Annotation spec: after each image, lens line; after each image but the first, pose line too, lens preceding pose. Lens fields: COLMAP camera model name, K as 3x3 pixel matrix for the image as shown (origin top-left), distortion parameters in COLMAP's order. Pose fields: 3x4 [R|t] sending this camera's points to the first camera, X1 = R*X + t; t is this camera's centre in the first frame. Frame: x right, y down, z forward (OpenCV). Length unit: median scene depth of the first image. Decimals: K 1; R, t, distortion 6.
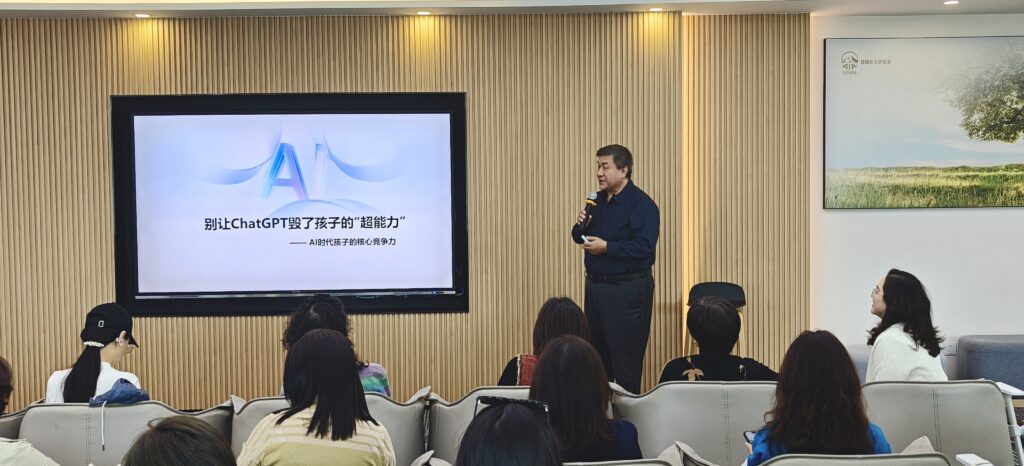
lens RADIAL K [[1056.7, 0, 512.7], [0, 1056.7, 234.3], [0, 0, 1]] dist [0.022032, 0.000000]
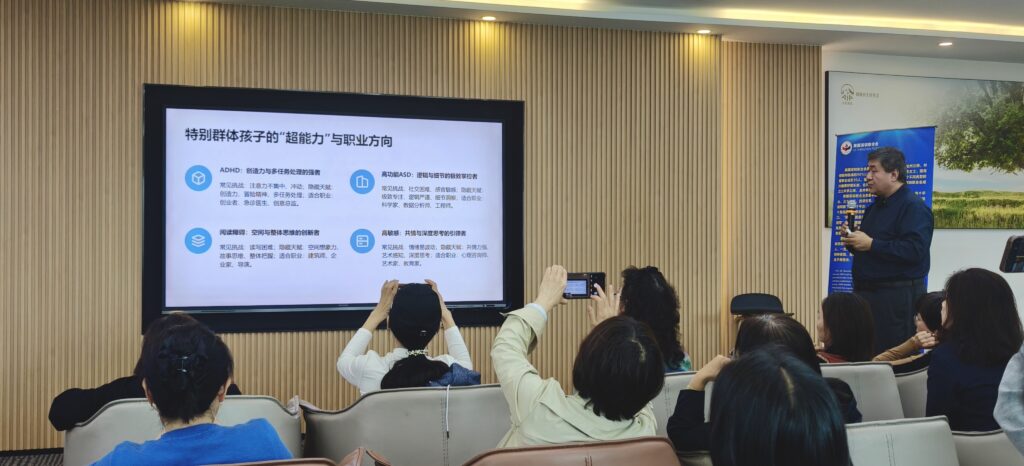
lens RADIAL K [[1063.3, 0, 519.1], [0, 1063.3, 234.4], [0, 0, 1]] dist [0.024454, 0.000000]
pose [[0.953698, 0.015706, 0.300354, -0.340507], [0.000850, 0.998491, -0.054911, 0.043793], [-0.300764, 0.052623, 0.952246, 0.061231]]
